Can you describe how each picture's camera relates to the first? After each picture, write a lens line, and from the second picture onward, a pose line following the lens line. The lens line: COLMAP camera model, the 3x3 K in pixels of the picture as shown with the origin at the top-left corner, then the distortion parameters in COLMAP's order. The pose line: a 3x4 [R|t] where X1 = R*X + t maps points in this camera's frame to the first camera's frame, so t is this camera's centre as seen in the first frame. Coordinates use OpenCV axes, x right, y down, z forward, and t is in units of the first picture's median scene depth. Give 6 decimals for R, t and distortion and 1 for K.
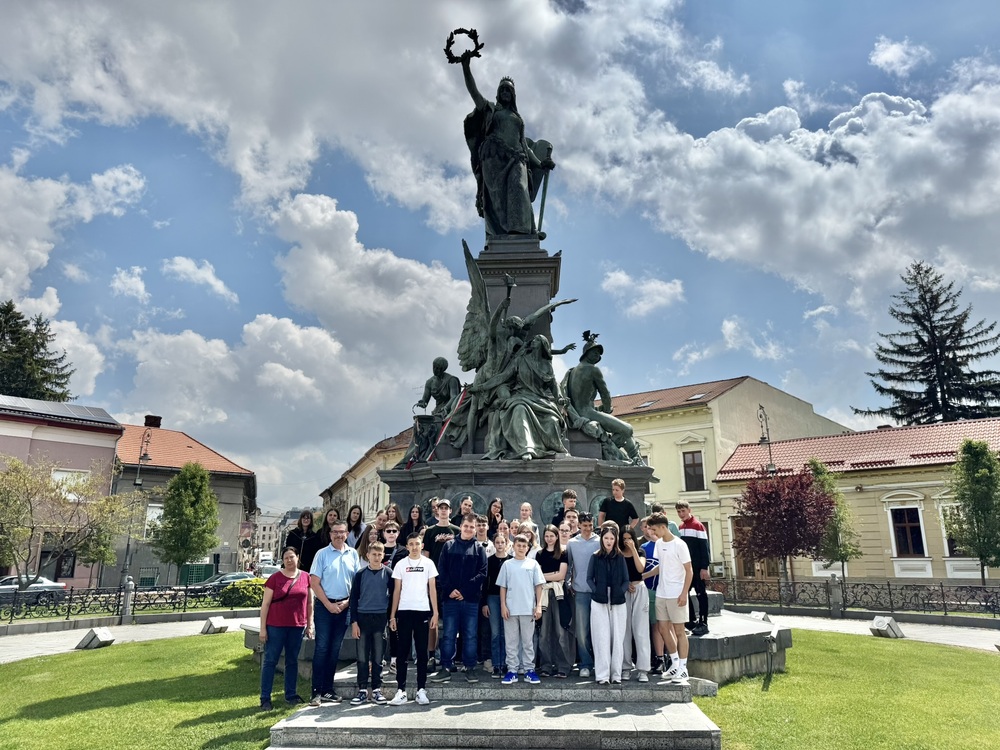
lens RADIAL K [[704.7, 0, 493.9], [0, 704.7, 382.0], [0, 0, 1]] dist [0.001543, -0.000558]
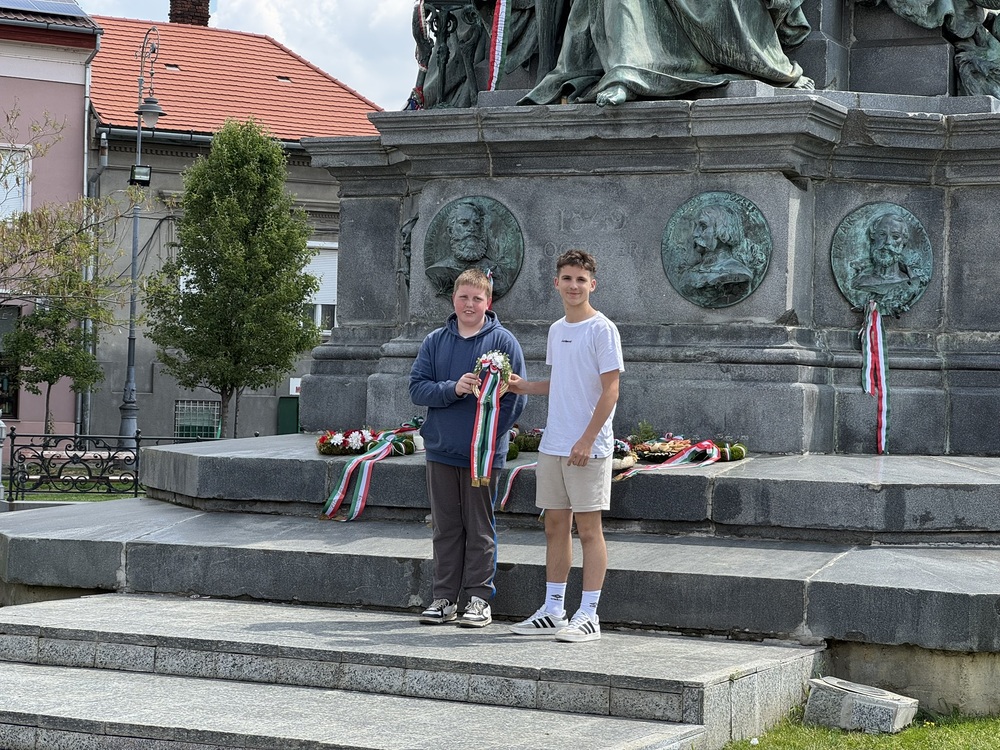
lens RADIAL K [[2222.0, 0, 500.0], [0, 2222.0, 375.0], [0, 0, 1]] dist [0.094075, 0.330594]
pose [[0.925297, 0.024223, -0.378469, 0.334276], [0.064035, 0.973650, 0.218871, -0.002768], [0.373798, -0.226755, 0.899365, -0.034861]]
